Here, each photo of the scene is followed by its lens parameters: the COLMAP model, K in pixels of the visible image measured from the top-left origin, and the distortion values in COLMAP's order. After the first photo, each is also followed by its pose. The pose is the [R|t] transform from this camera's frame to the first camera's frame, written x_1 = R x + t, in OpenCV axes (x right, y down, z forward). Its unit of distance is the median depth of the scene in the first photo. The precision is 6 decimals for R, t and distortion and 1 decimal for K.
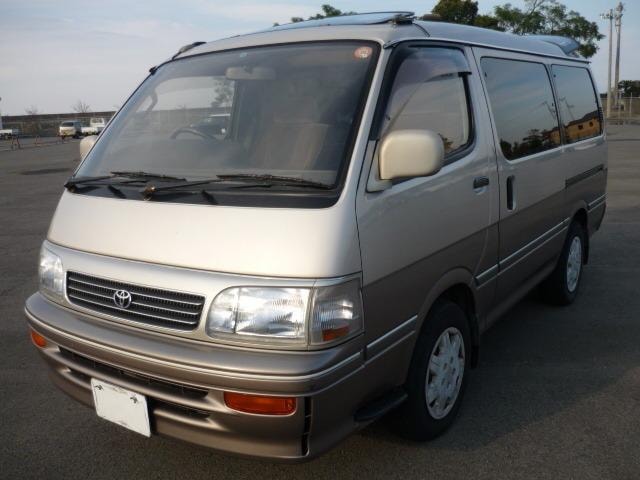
lens RADIAL K [[642.8, 0, 321.0], [0, 642.8, 244.5], [0, 0, 1]] dist [-0.105308, 0.000000]
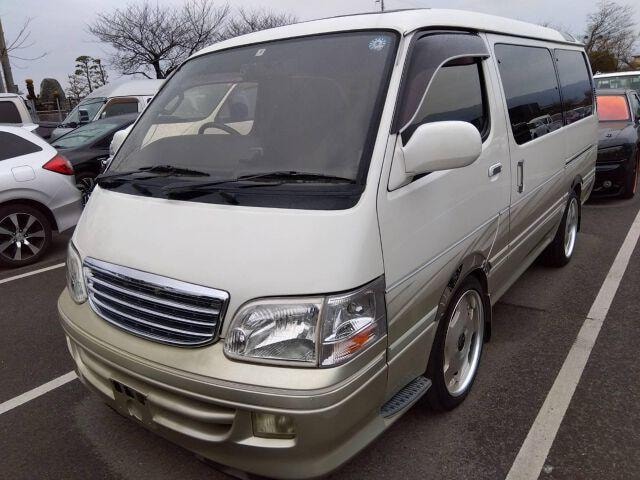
lens RADIAL K [[488.2, 0, 319.1], [0, 488.2, 240.0], [0, 0, 1]] dist [0.045858, -0.002146]
pose [[0.998997, -0.016295, -0.041697, -0.002495], [0.019193, 0.997358, 0.070062, -0.052256], [0.040445, -0.070792, 0.996671, 0.218328]]
